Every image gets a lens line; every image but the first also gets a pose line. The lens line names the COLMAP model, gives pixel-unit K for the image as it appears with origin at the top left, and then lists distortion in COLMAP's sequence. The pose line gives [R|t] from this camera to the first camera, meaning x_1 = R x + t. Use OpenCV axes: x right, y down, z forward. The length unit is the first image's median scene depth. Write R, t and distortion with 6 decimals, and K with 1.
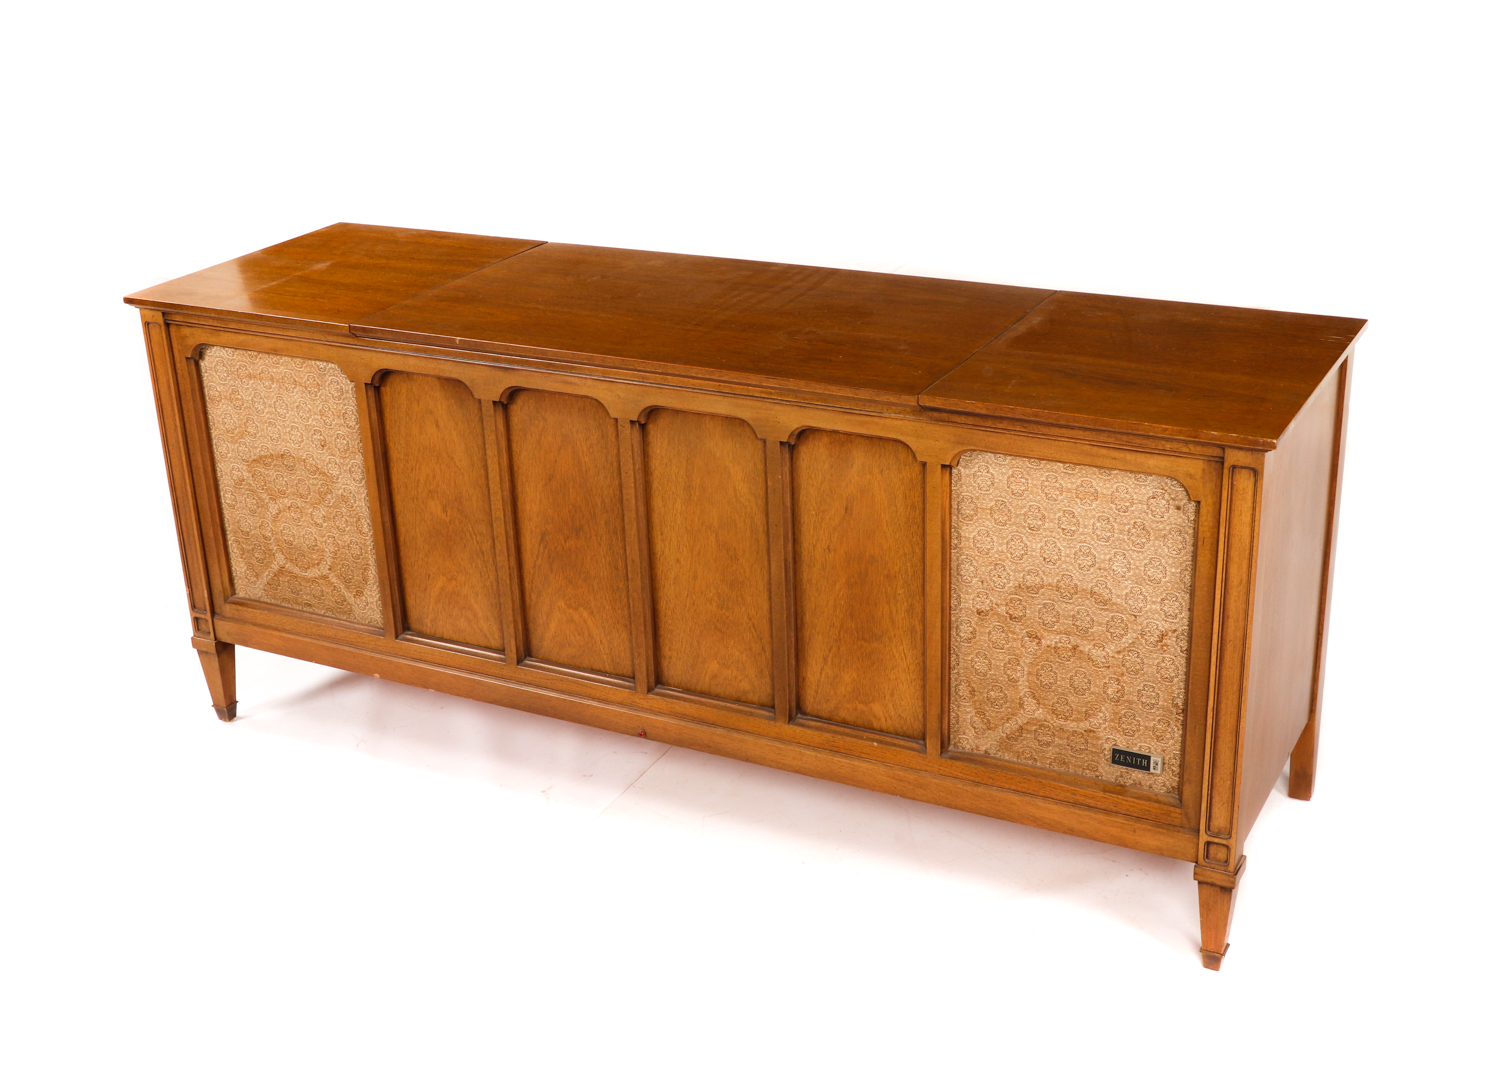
lens RADIAL K [[1934.3, 0, 797.3], [0, 1934.3, 441.9], [0, 0, 1]] dist [-0.054601, 0.000000]
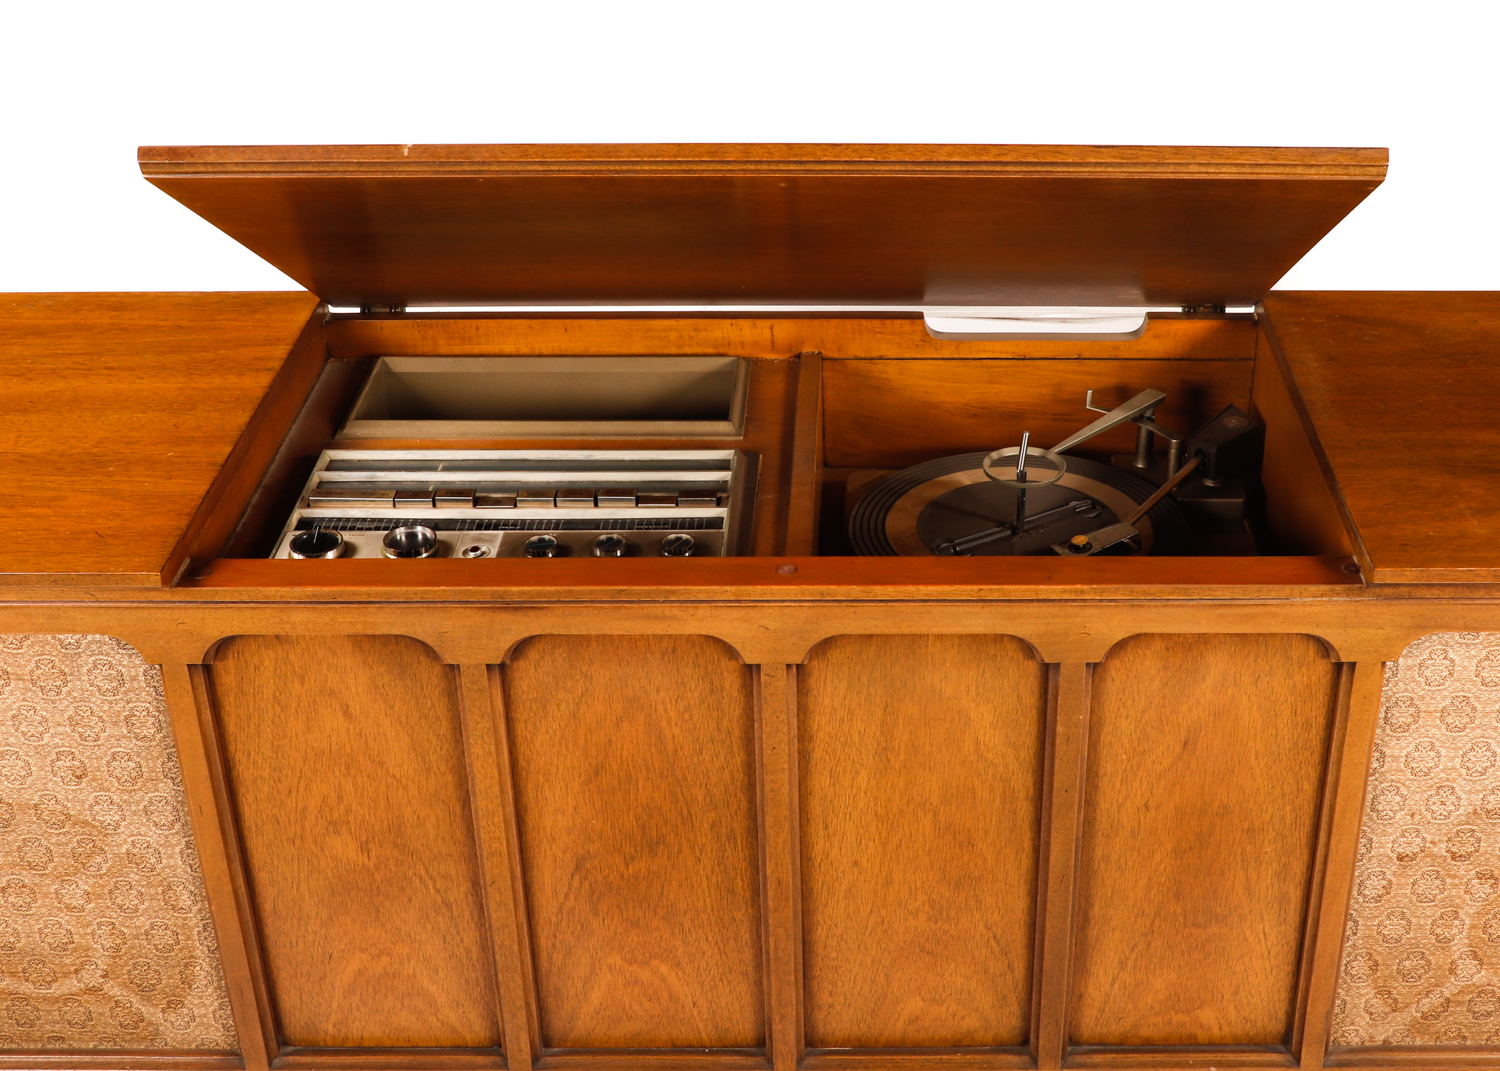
lens RADIAL K [[2059.9, 0, 948.7], [0, 2059.9, 453.1], [0, 0, 1]] dist [-0.057386, 0.000000]
pose [[0.880851, -0.178764, 0.438344, -0.295062], [0.120351, 0.980101, 0.157856, -0.159260], [-0.457840, -0.086293, 0.884837, 0.458568]]
